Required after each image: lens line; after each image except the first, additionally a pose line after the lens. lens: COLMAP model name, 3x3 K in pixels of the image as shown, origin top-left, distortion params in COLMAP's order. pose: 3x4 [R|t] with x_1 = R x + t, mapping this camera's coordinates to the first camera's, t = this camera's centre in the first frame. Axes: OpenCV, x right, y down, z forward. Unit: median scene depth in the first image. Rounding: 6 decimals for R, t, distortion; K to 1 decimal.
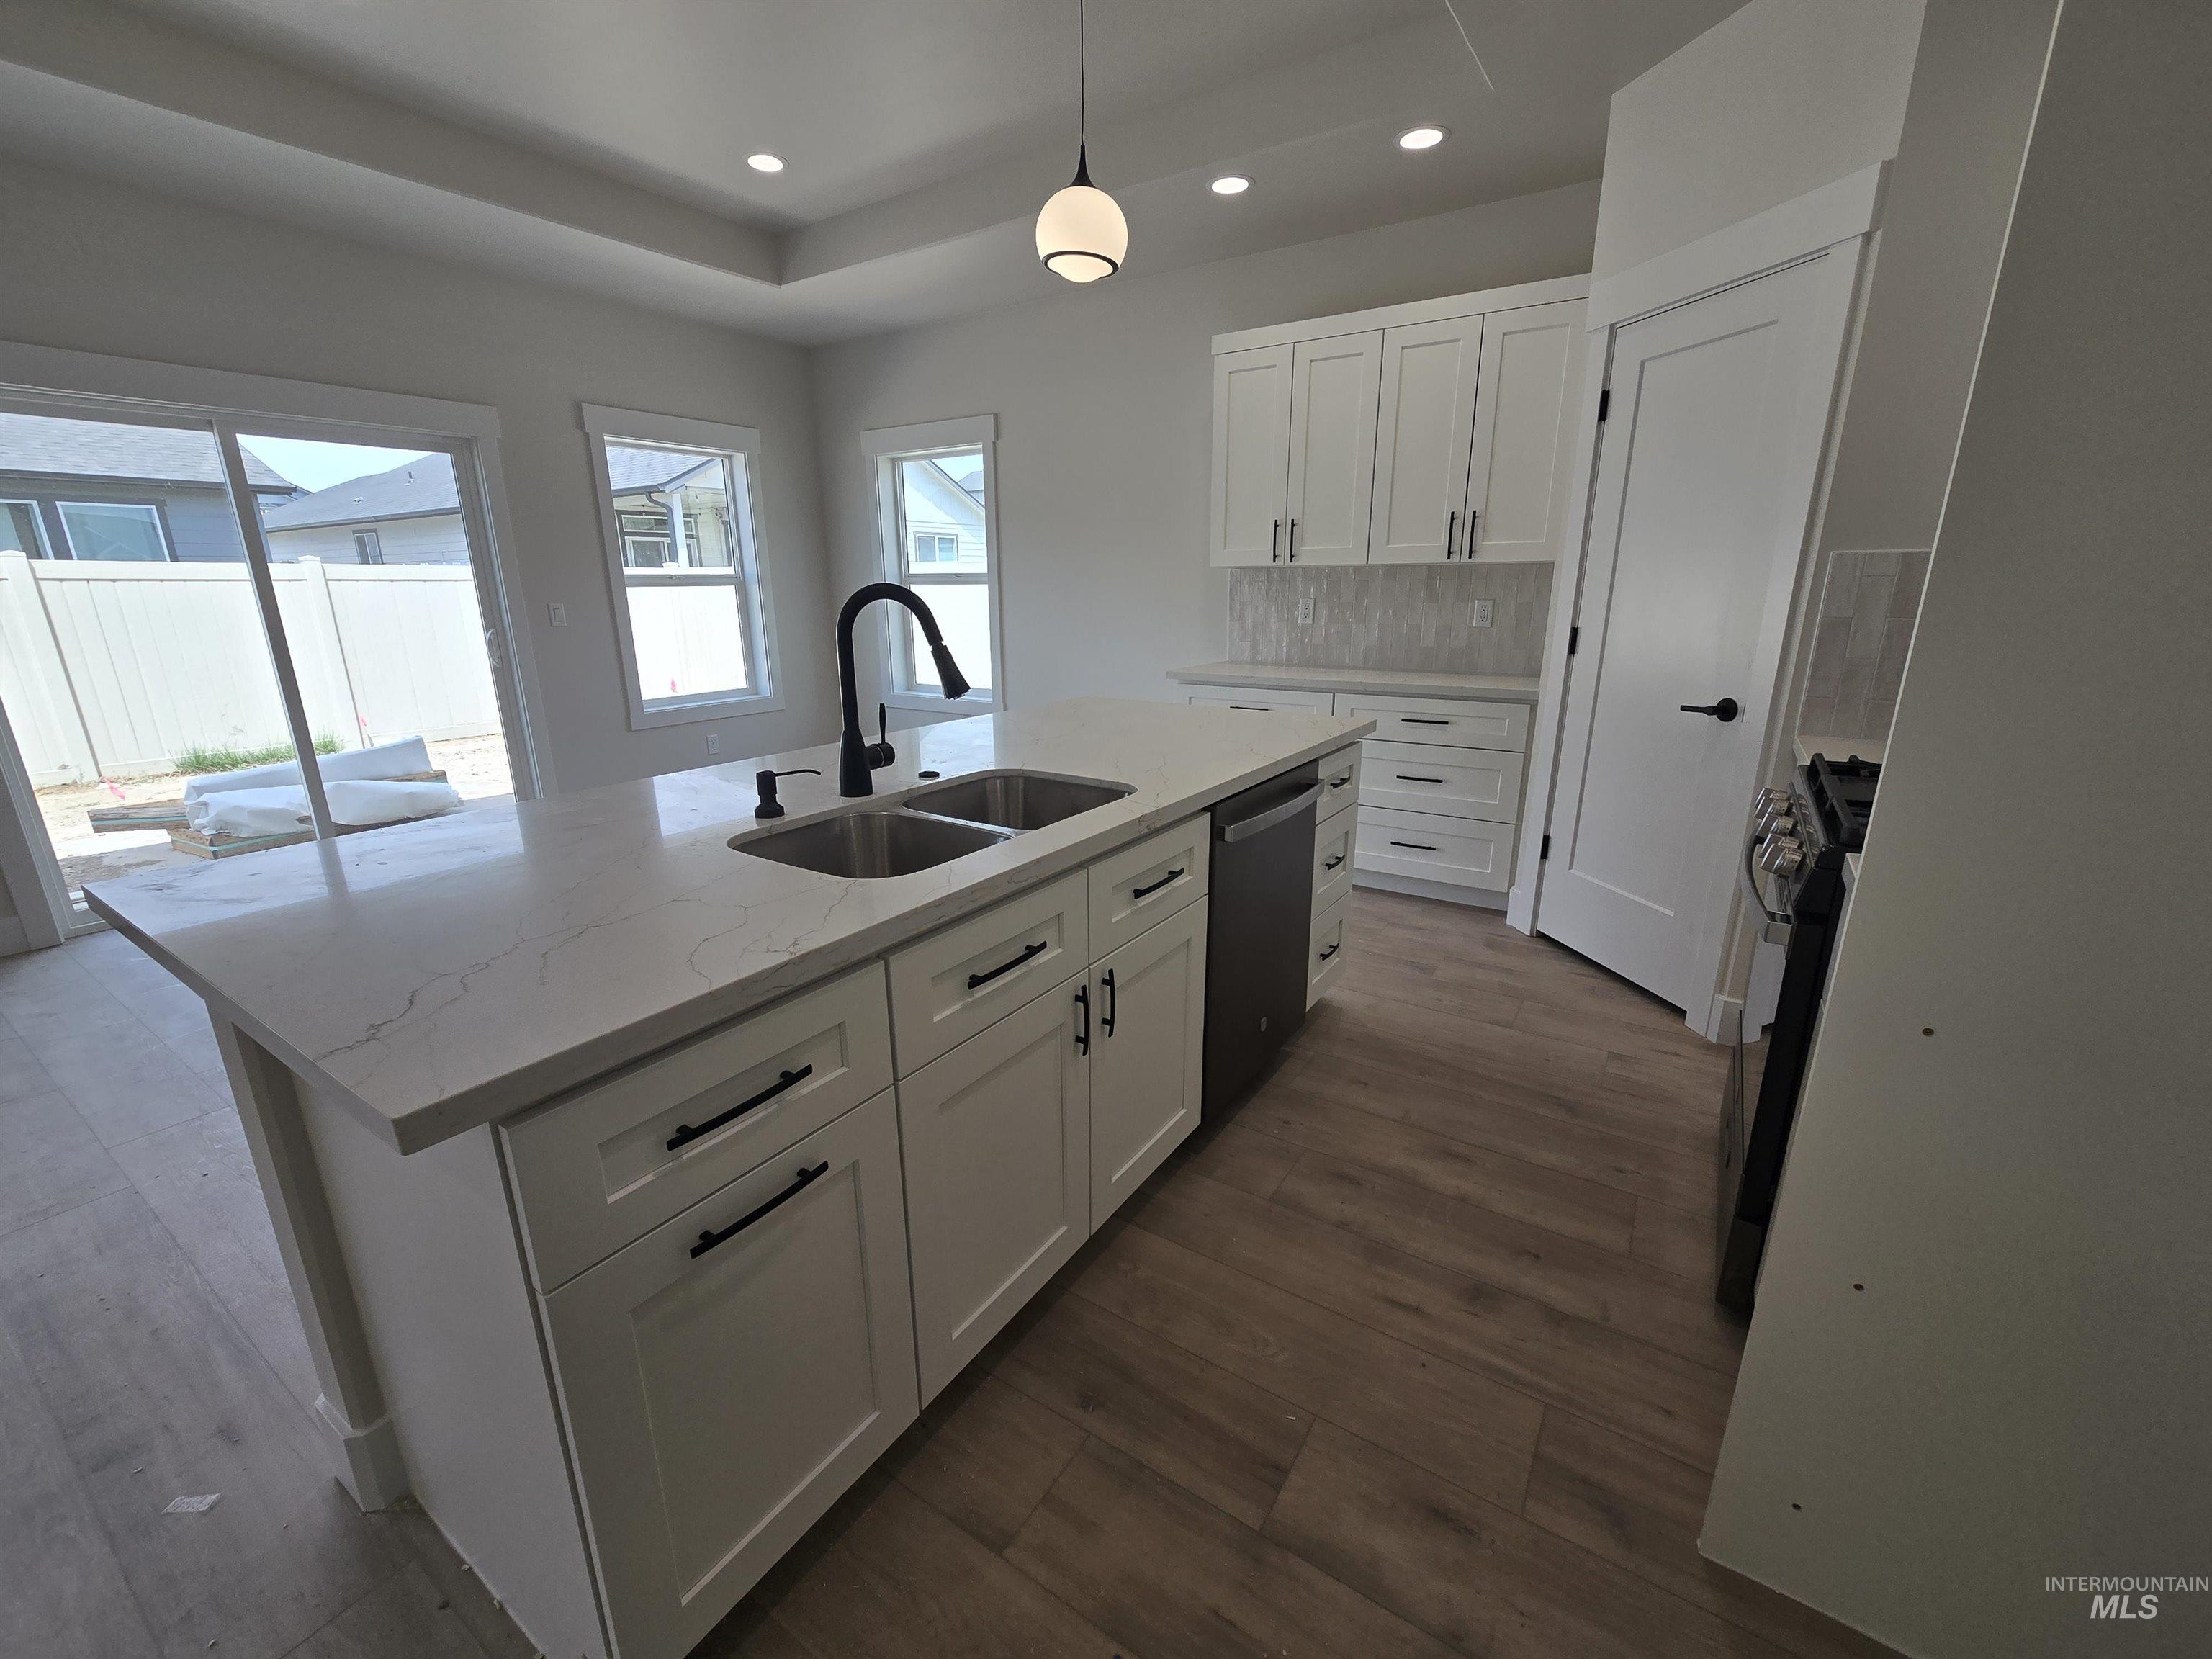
lens RADIAL K [[910.8, 0, 1097.6], [0, 910.8, 841.2], [0, 0, 1]] dist [-0.008875, 0.004228]
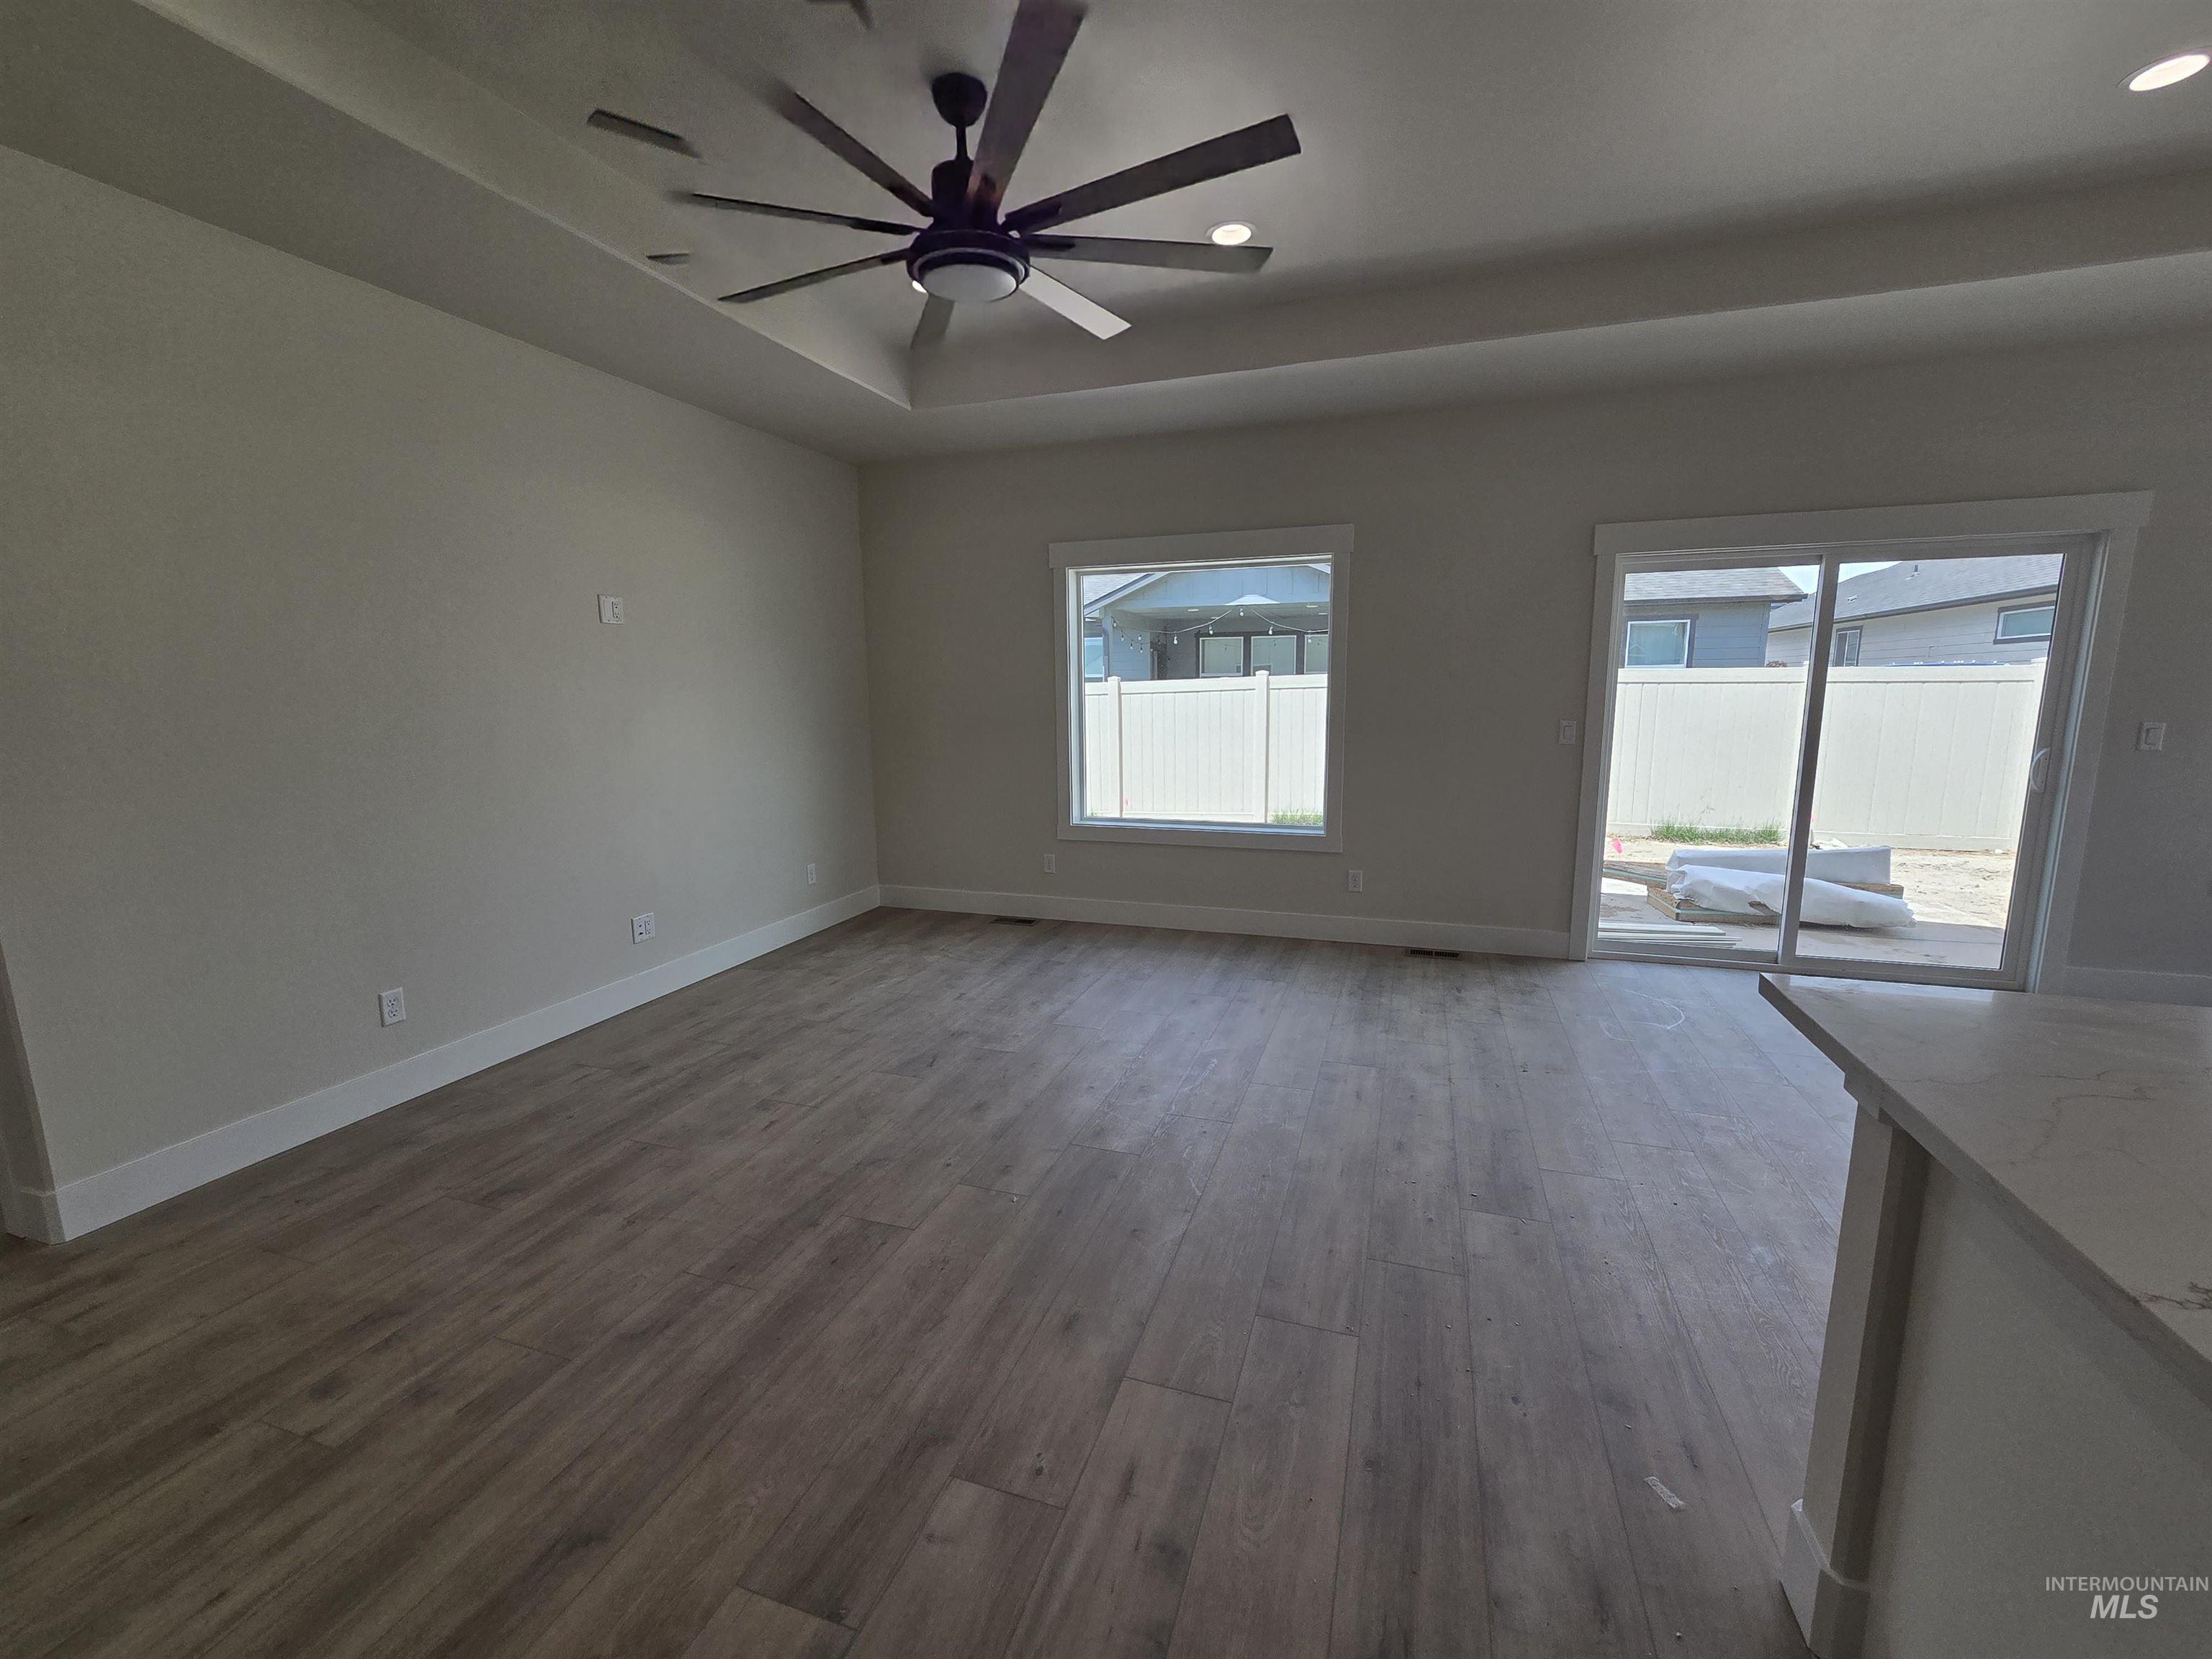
lens RADIAL K [[910.8, 0, 1102.6], [0, 910.8, 838.3], [0, 0, 1]] dist [-0.008875, 0.004228]
pose [[0.250997, 0.162463, -0.954257, -0.091089], [-0.256266, 0.961793, 0.096341, -0.008090], [0.933450, 0.220363, 0.283041, -0.098813]]
